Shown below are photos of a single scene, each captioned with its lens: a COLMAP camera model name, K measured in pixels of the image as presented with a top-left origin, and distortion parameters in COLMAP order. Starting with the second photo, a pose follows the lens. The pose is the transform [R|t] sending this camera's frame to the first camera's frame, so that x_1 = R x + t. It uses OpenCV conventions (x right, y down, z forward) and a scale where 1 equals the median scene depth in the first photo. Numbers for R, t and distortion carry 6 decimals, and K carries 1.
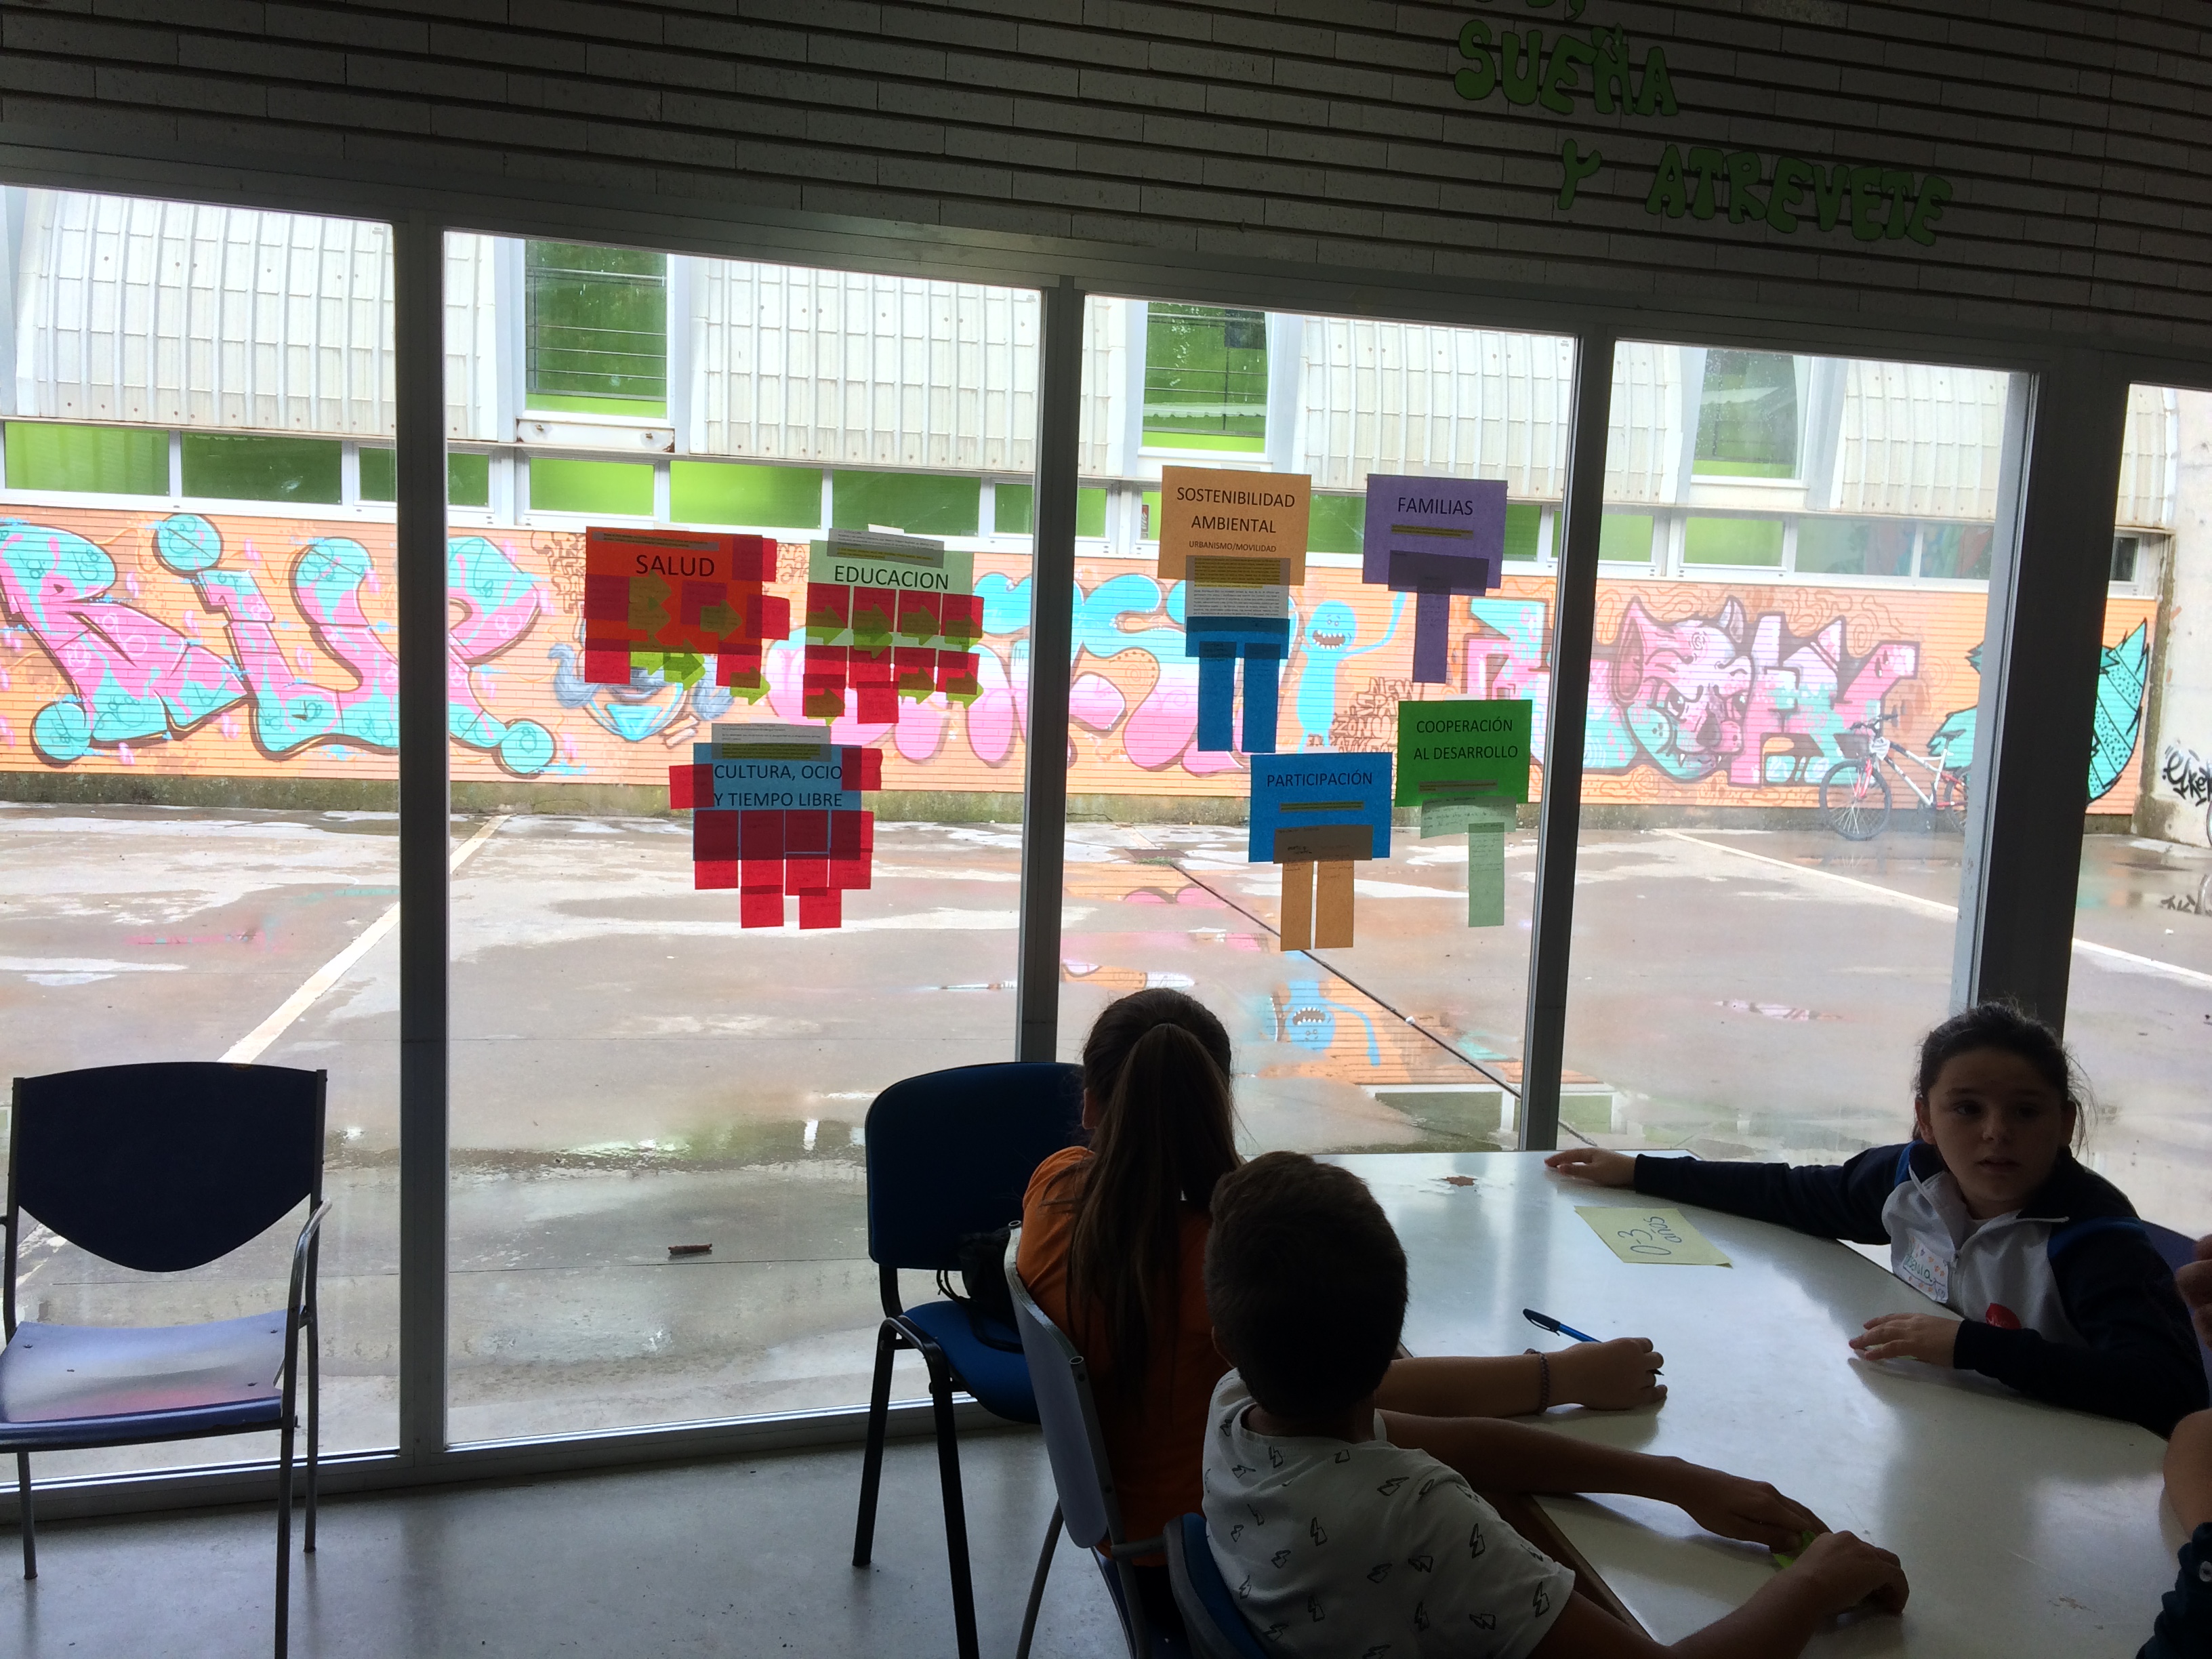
lens RADIAL K [[1859.7, 0, 1106.0], [0, 1859.7, 829.5], [0, 0, 1]] dist [0.096633, -0.105603]
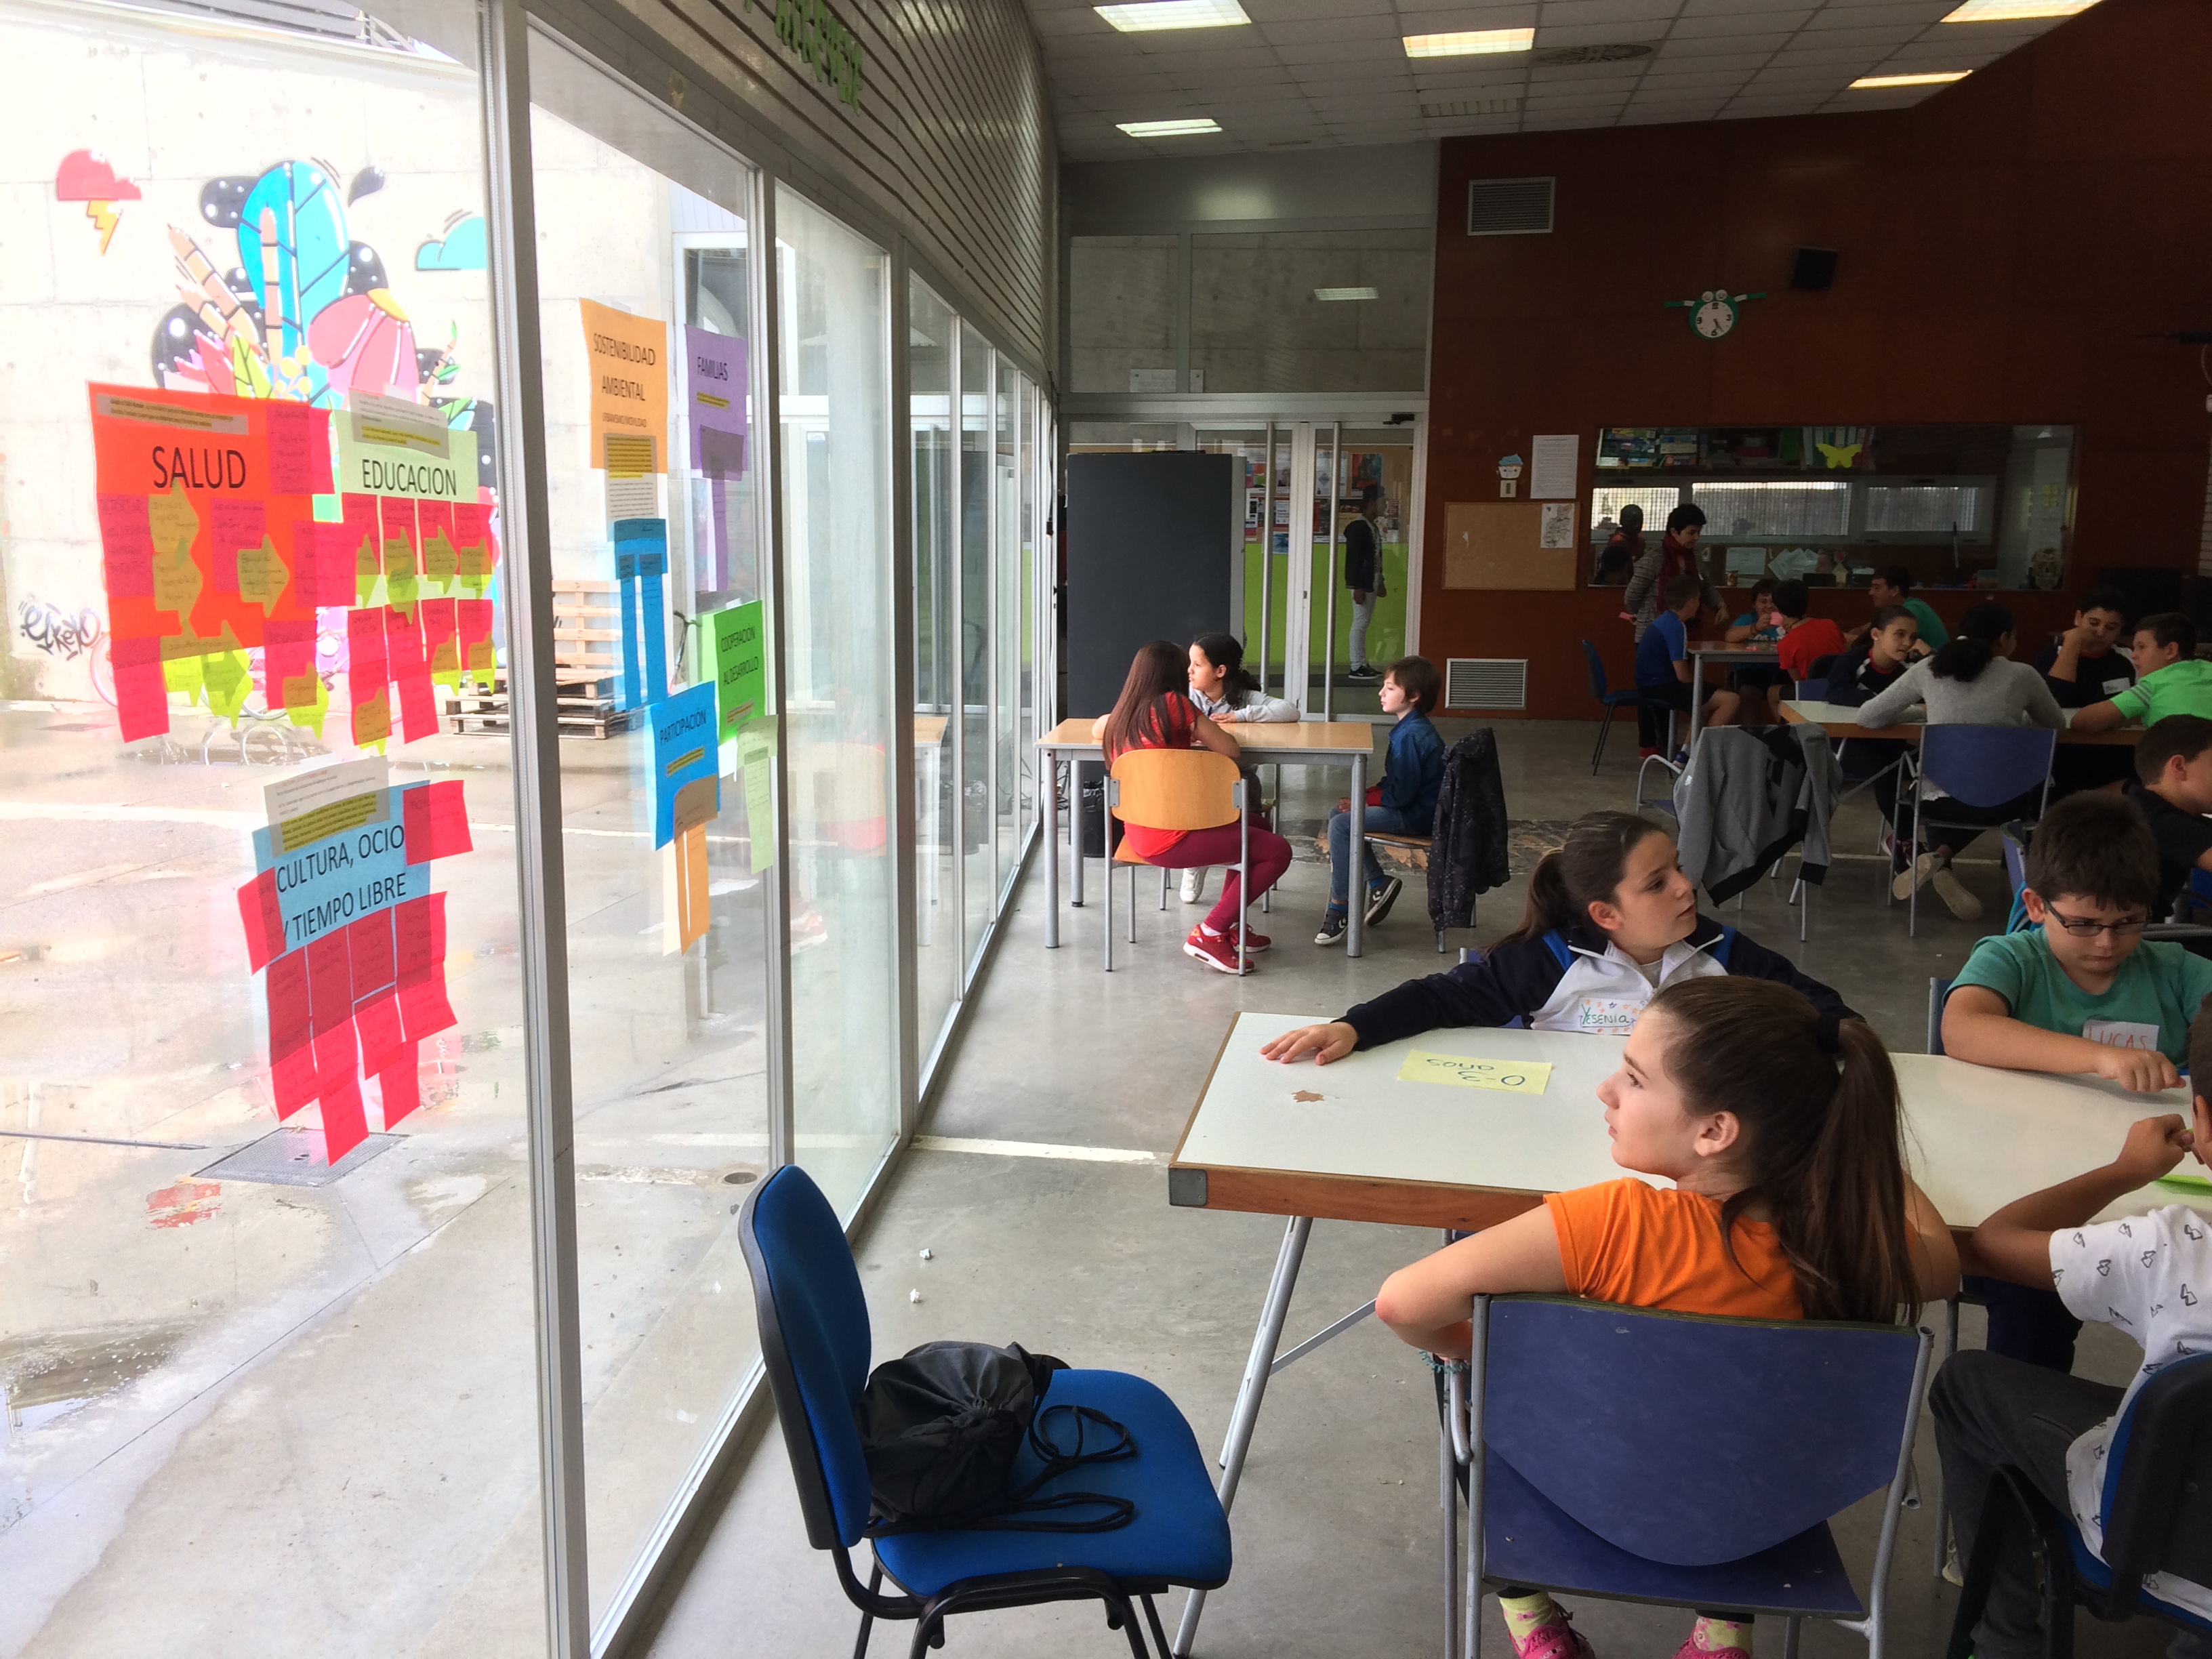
lens RADIAL K [[1859.7, 0, 1106.0], [0, 1859.7, 829.5], [0, 0, 1]] dist [0.096633, -0.105603]
pose [[0.361879, -0.199644, 0.910596, -0.576340], [0.122326, 0.978522, 0.165924, -0.099602], [-0.924164, 0.051345, 0.378528, 0.593436]]
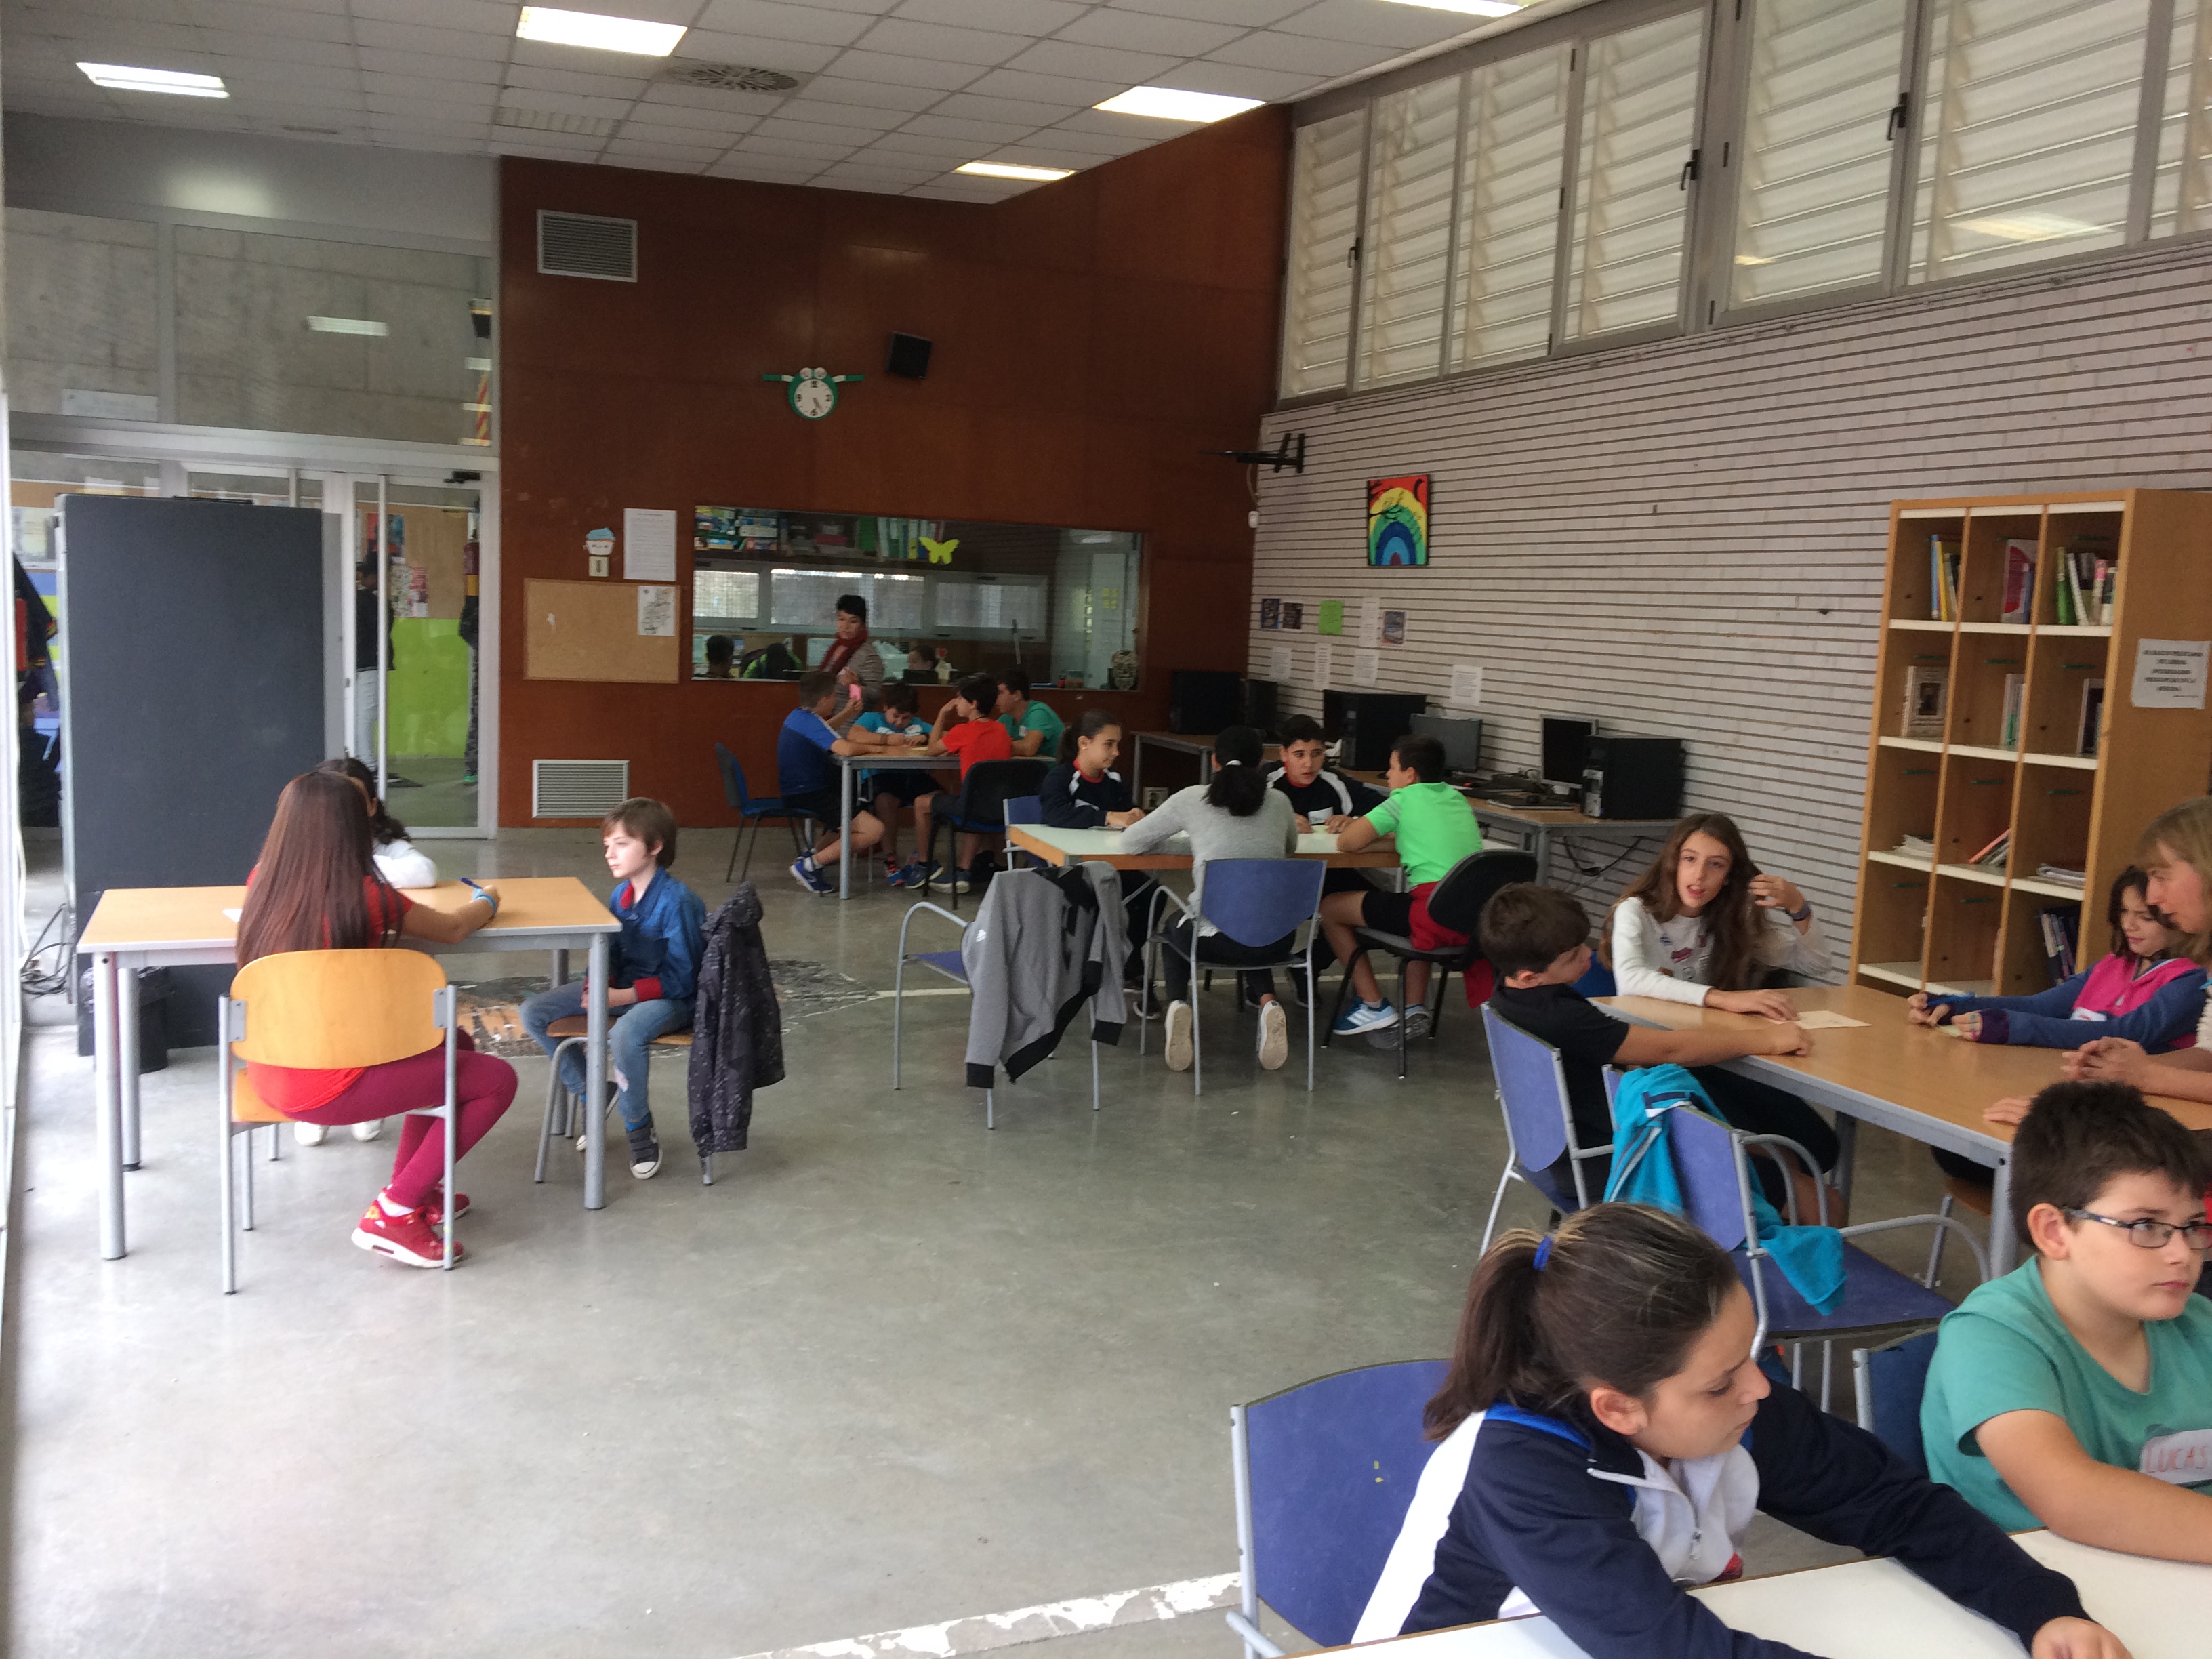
lens RADIAL K [[1859.7, 0, 1106.0], [0, 1859.7, 829.5], [0, 0, 1]] dist [0.096633, -0.105603]
pose [[-0.164803, -0.168806, 0.971774, -0.390300], [0.070381, 0.980722, 0.182296, -0.113236], [-0.983812, 0.098438, -0.149746, 0.725342]]
